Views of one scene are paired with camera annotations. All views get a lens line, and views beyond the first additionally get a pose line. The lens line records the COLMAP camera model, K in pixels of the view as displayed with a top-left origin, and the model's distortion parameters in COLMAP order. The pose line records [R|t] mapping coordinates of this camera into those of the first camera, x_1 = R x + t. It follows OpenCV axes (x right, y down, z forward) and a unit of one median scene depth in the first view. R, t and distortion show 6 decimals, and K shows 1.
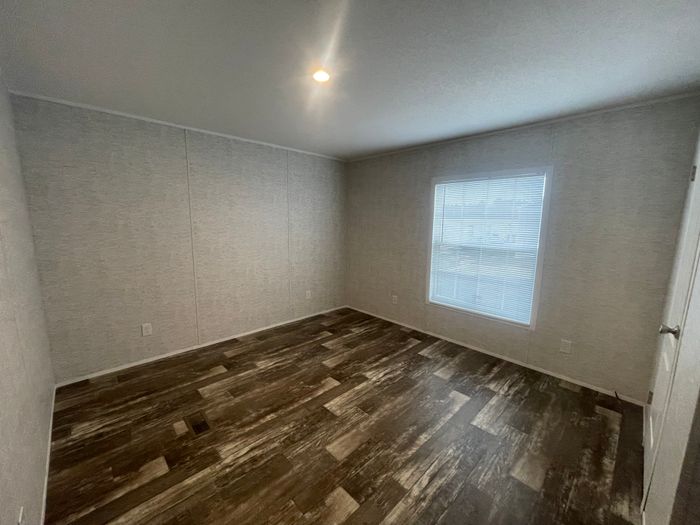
lens RADIAL K [[282.7, 0, 353.9], [0, 282.7, 260.3], [0, 0, 1]] dist [-0.010554, 0.002887]
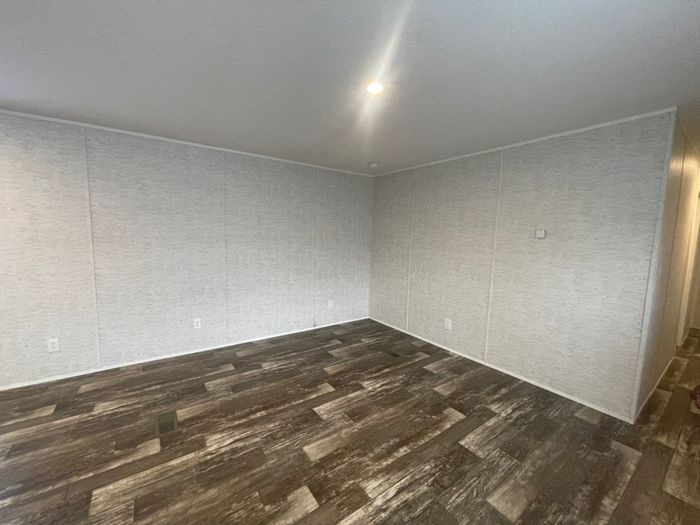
lens RADIAL K [[282.7, 0, 354.5], [0, 282.7, 261.6], [0, 0, 1]] dist [-0.010554, 0.002887]
pose [[0.989889, 0.027736, -0.139104, 0.201521], [-0.033374, 0.998706, -0.038368, 0.016760], [0.137860, 0.042623, 0.989534, -0.020441]]
